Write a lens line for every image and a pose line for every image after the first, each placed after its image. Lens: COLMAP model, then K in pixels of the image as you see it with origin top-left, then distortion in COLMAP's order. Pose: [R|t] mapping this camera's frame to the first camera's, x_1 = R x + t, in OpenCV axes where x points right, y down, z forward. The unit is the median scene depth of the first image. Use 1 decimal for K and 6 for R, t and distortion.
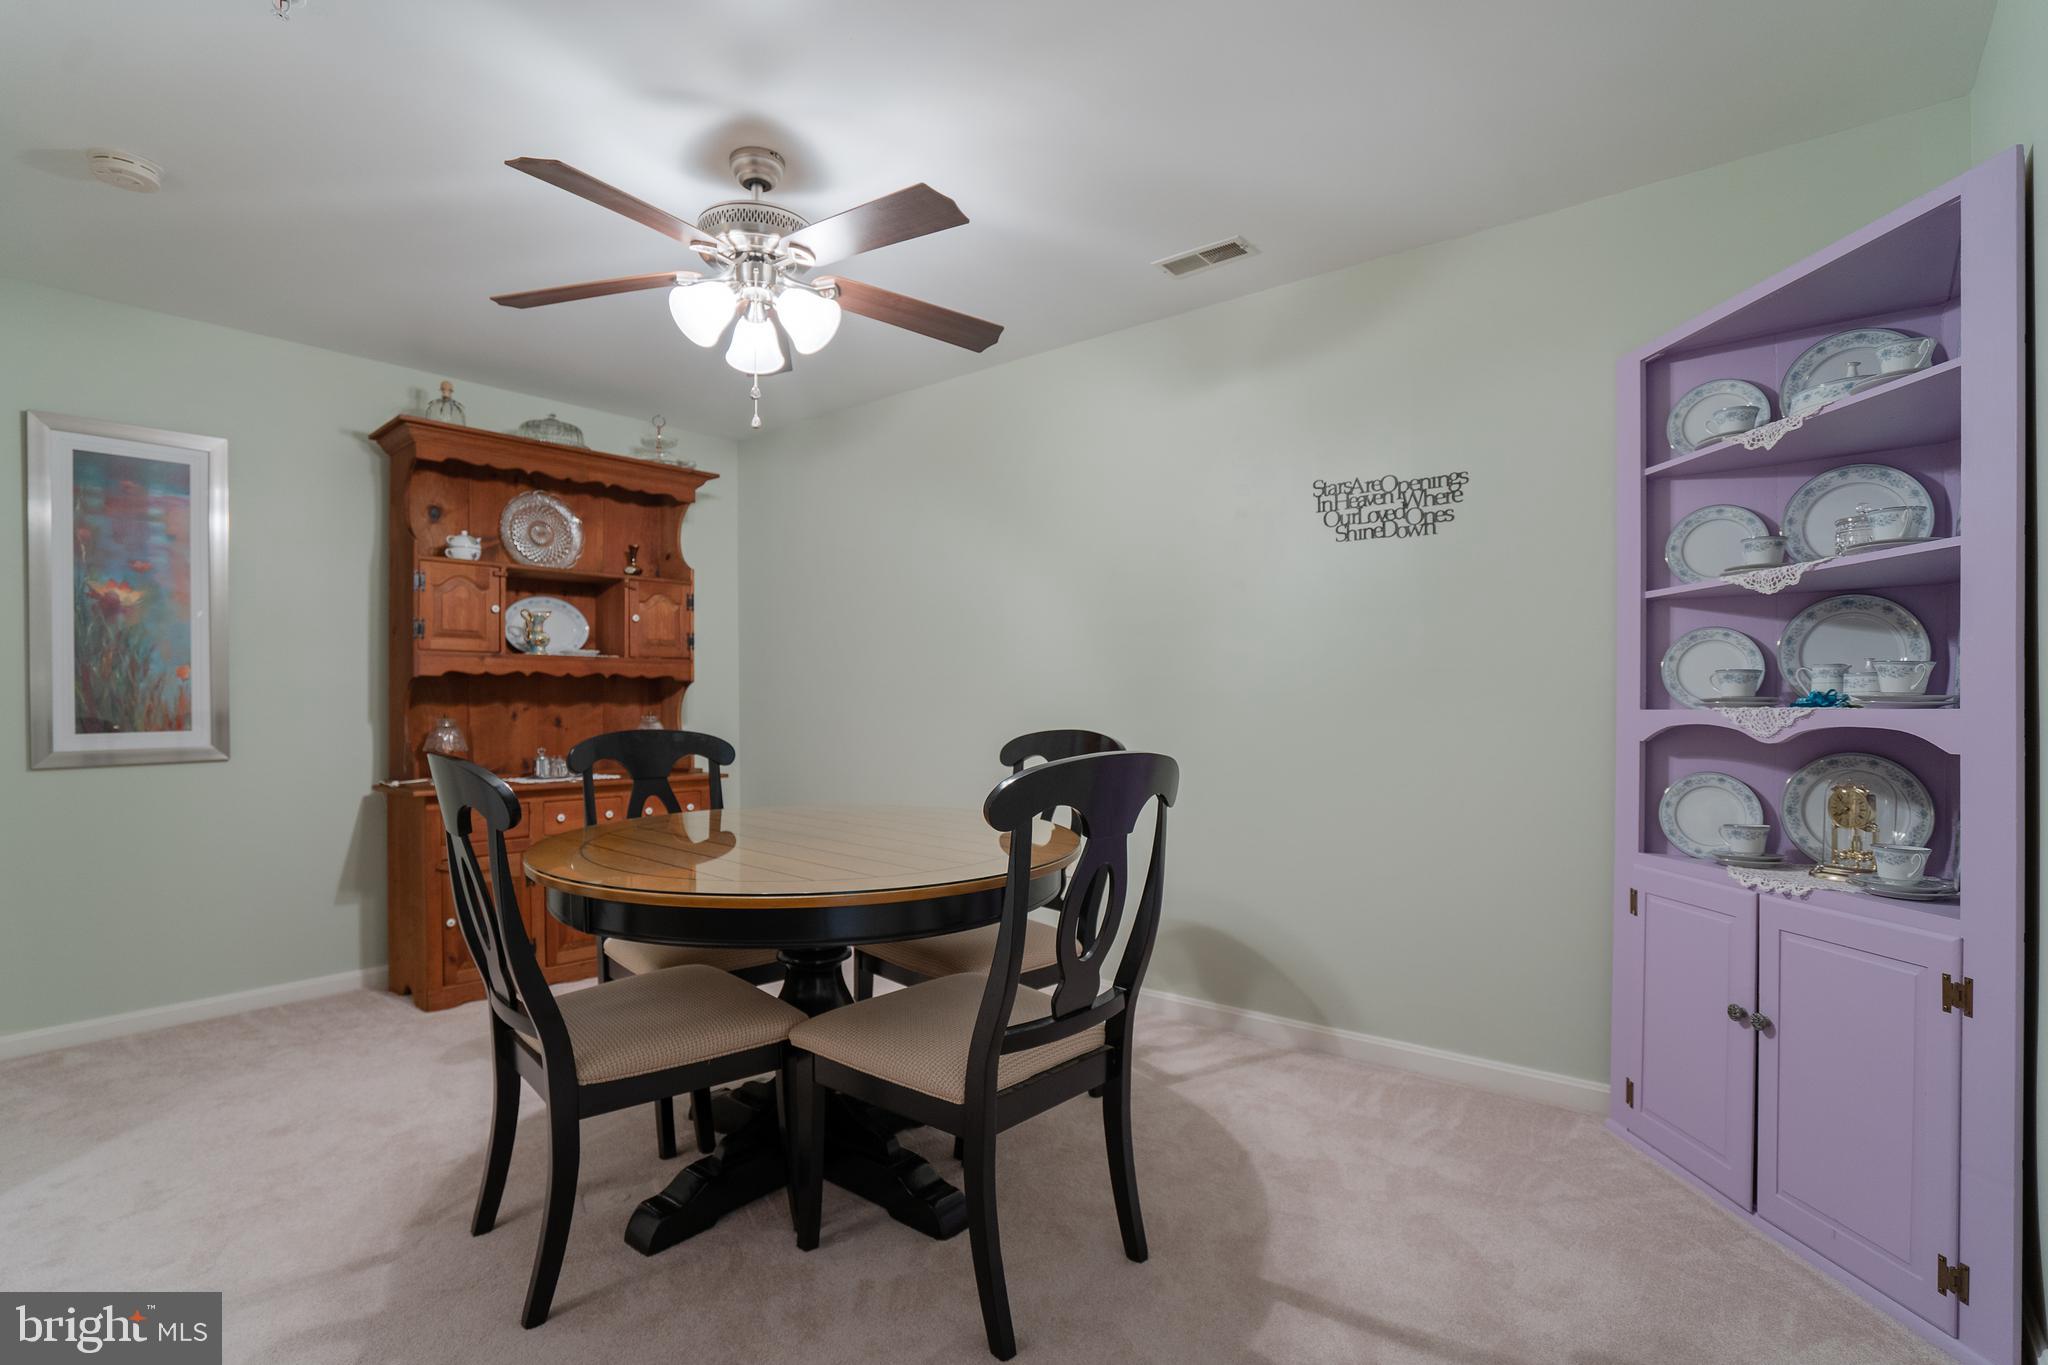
lens RADIAL K [[971.0, 0, 1024.5], [0, 971.0, 684.6], [0, 0, 1]] dist [-0.046430, 0.028704]
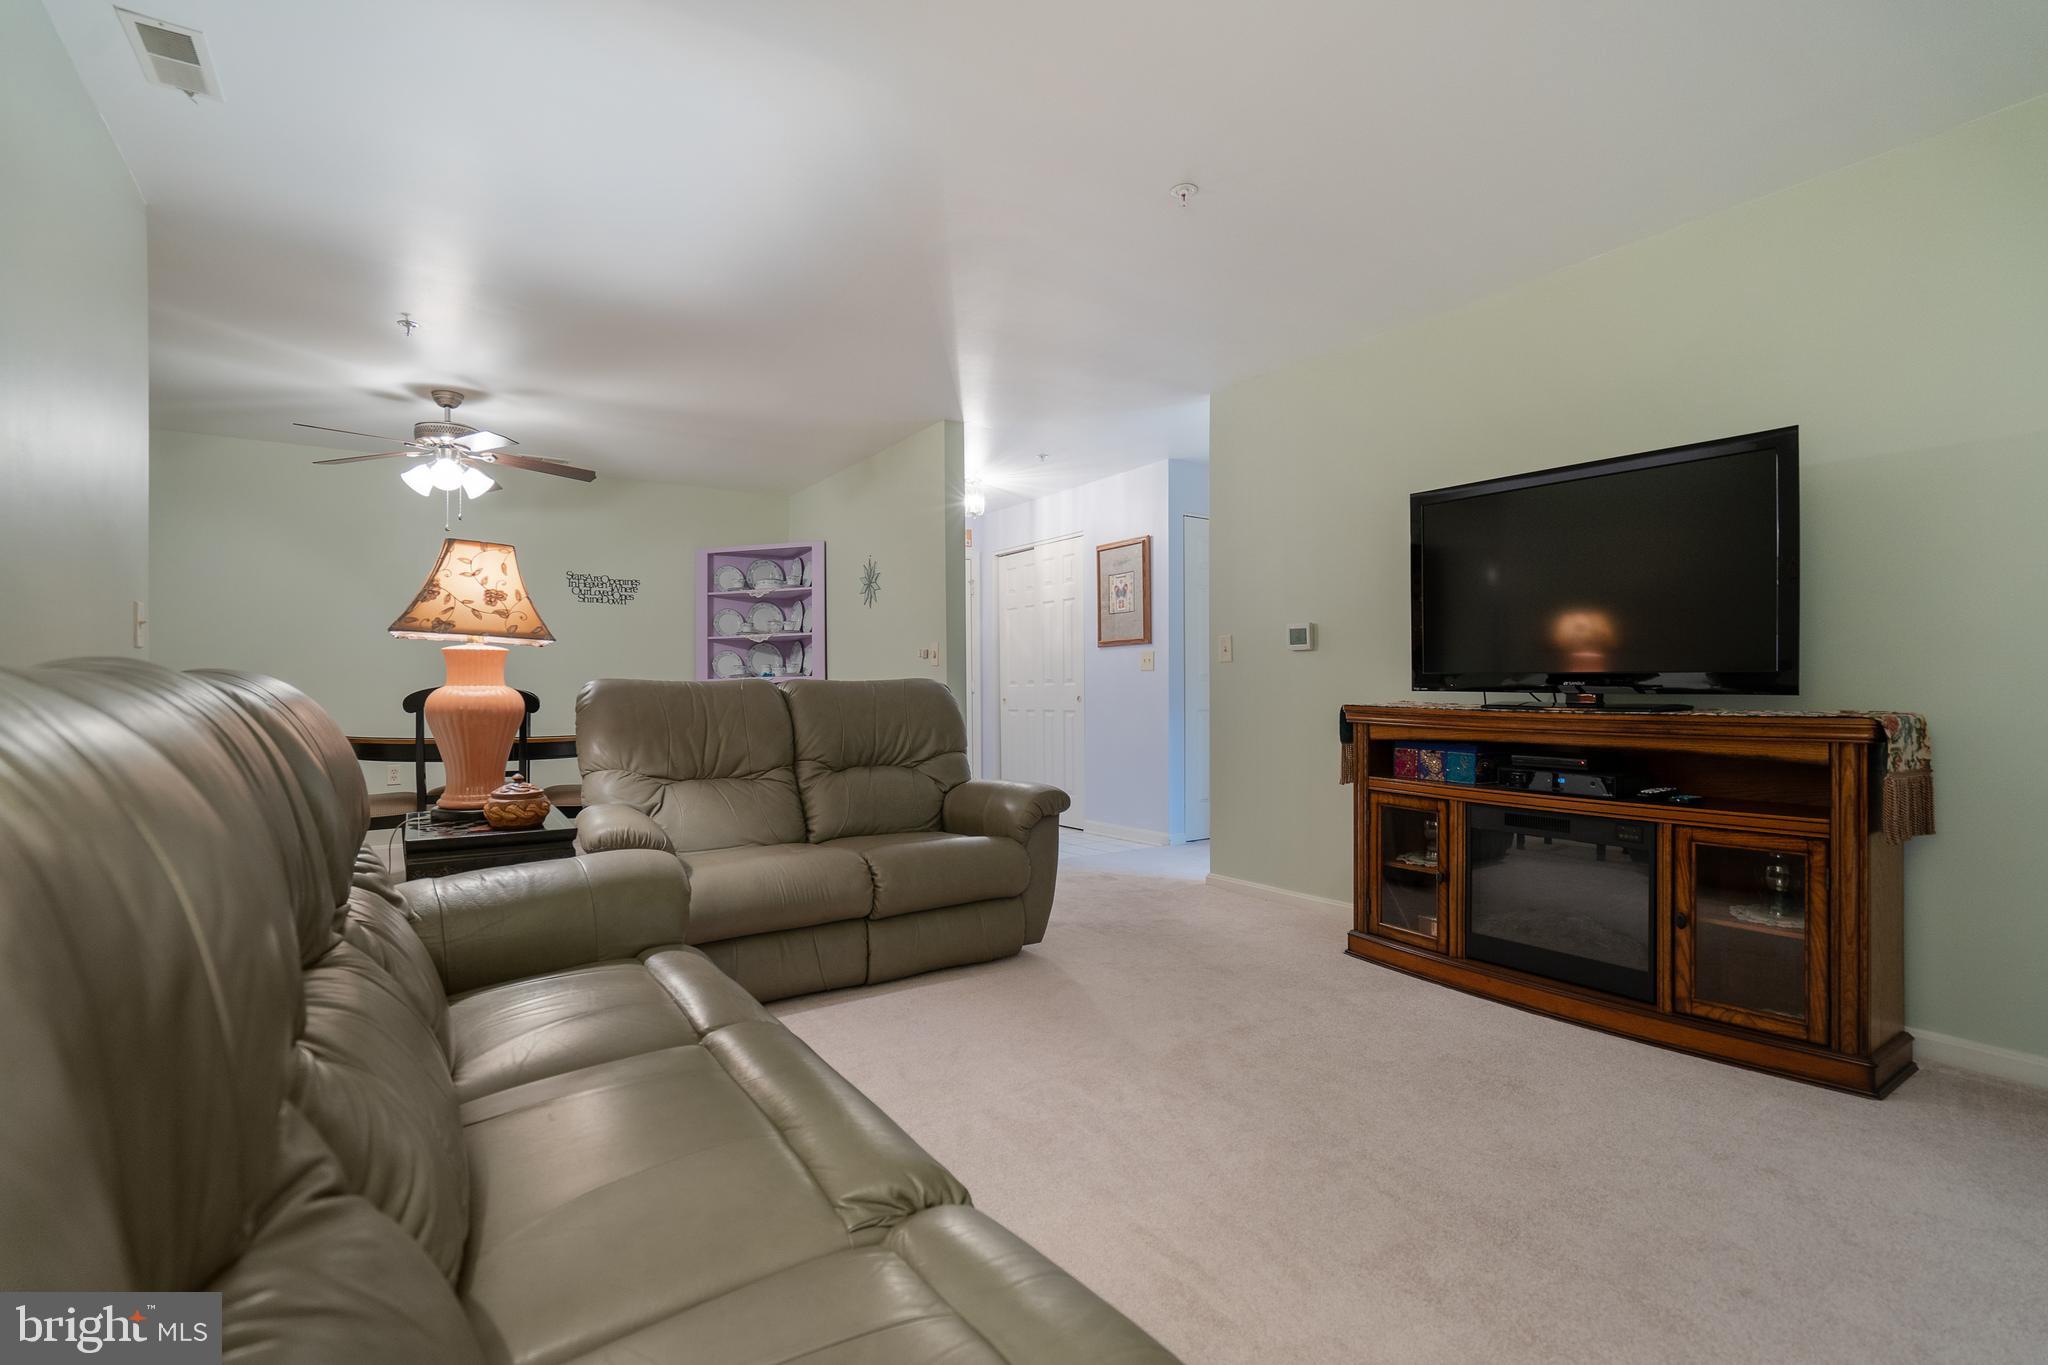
lens RADIAL K [[971.0, 0, 1024.5], [0, 971.0, 684.6], [0, 0, 1]] dist [-0.046430, 0.028704]
pose [[0.273056, 0.006778, 0.961974, -1.813829], [0.000025, 0.999975, -0.007053, 0.062028], [-0.961998, 0.001950, 0.273049, -0.656280]]
